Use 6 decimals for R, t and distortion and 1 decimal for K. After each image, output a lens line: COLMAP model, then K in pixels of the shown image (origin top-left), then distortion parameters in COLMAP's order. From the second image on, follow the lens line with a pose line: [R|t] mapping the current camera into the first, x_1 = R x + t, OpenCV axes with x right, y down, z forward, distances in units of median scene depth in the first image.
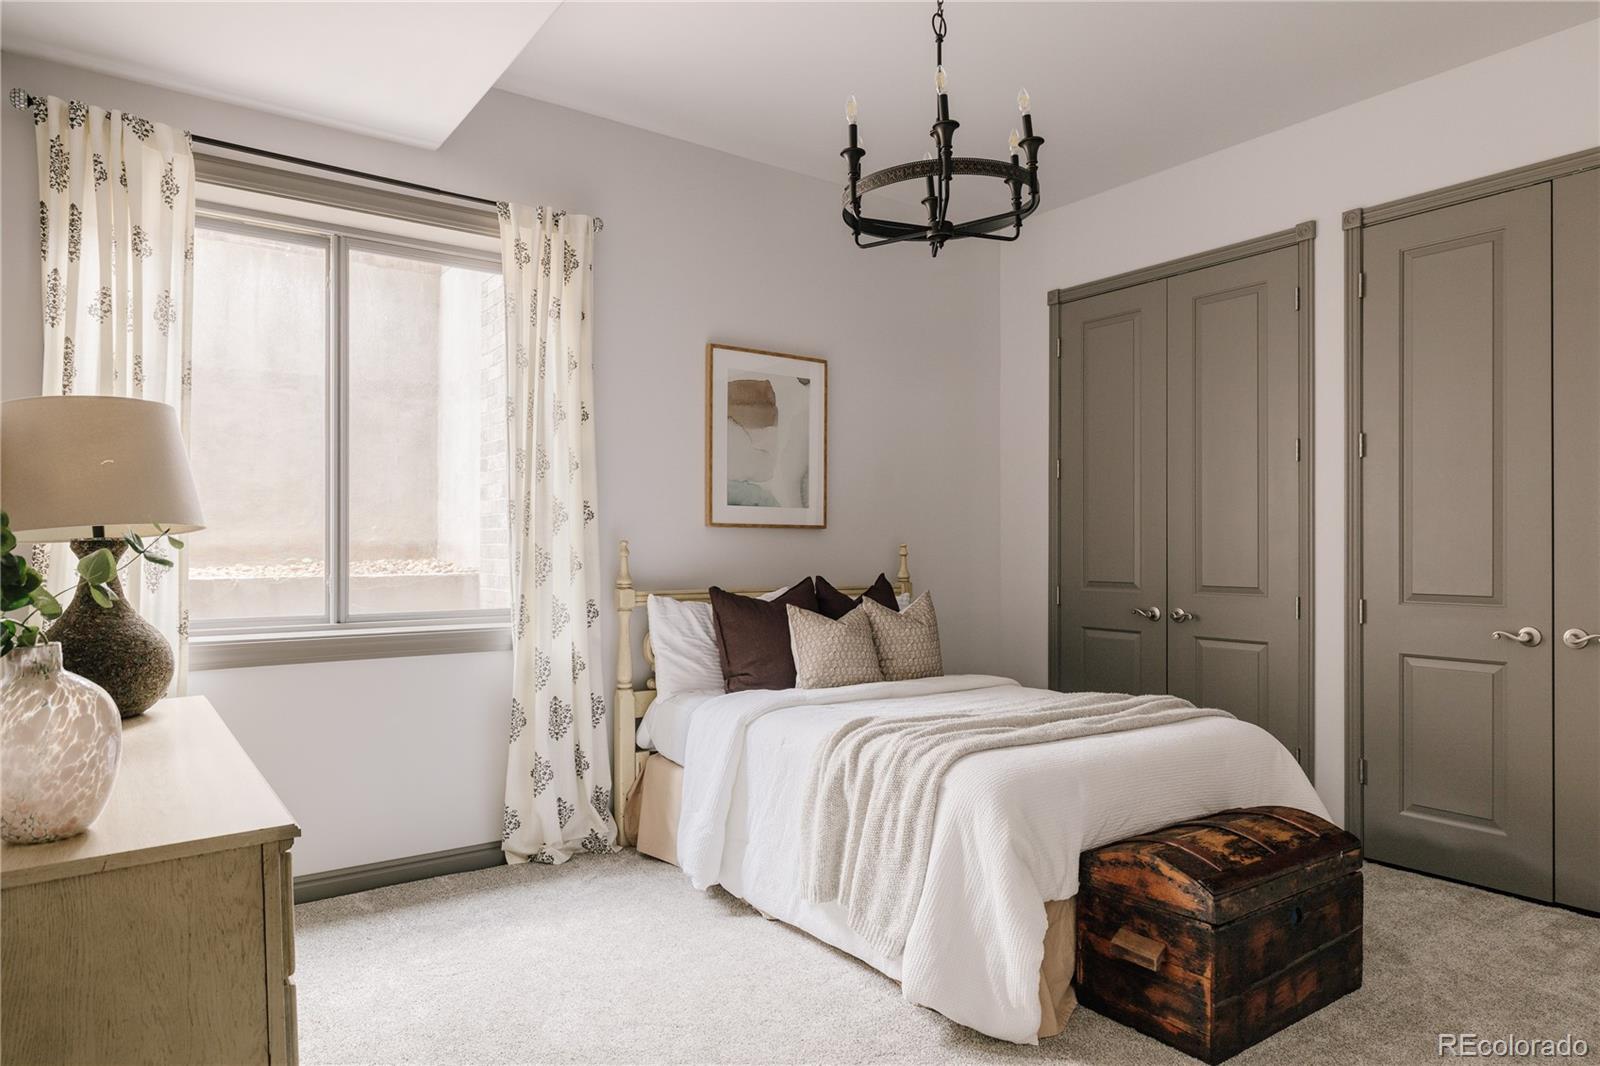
lens RADIAL K [[959.2, 0, 798.5], [0, 959.2, 537.4], [0, 0, 1]] dist [-0.008132, 0.000304]
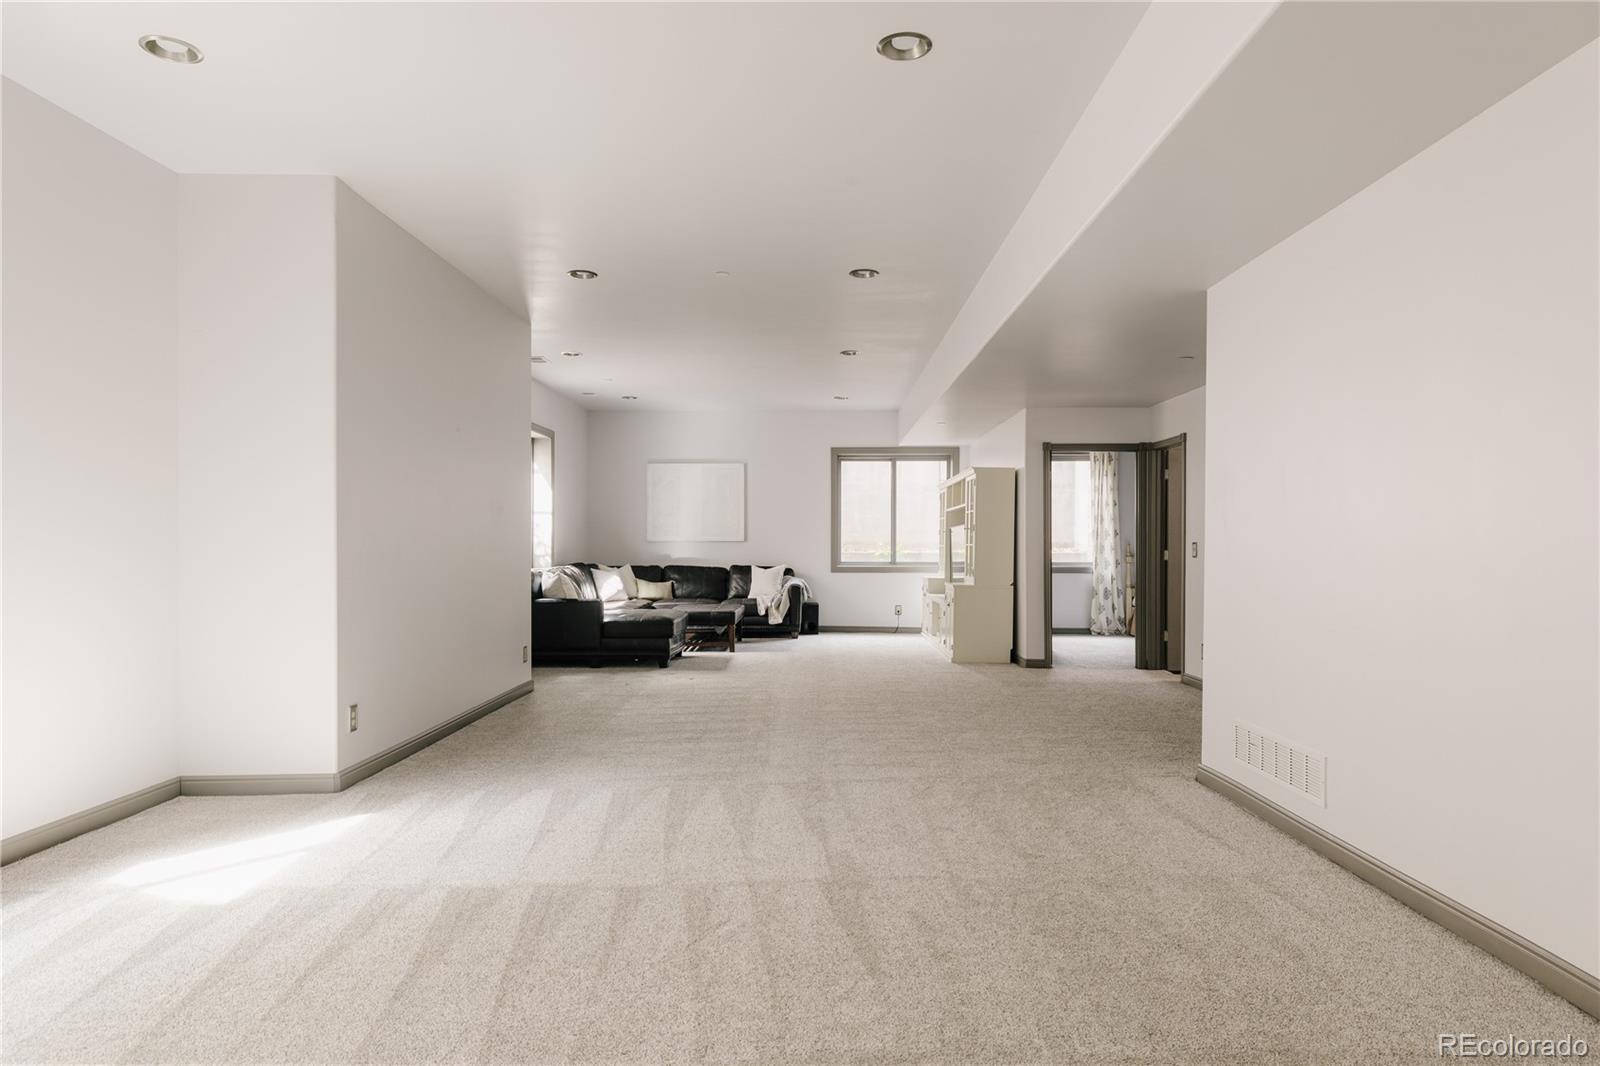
lens RADIAL K [[959.2, 0, 799.6], [0, 959.2, 537.5], [0, 0, 1]] dist [-0.008132, 0.000304]
pose [[0.792748, -0.003696, -0.609538, 0.957993], [0.003633, 0.999993, -0.001338, -0.011144], [0.609538, -0.001153, 0.792756, -2.359627]]
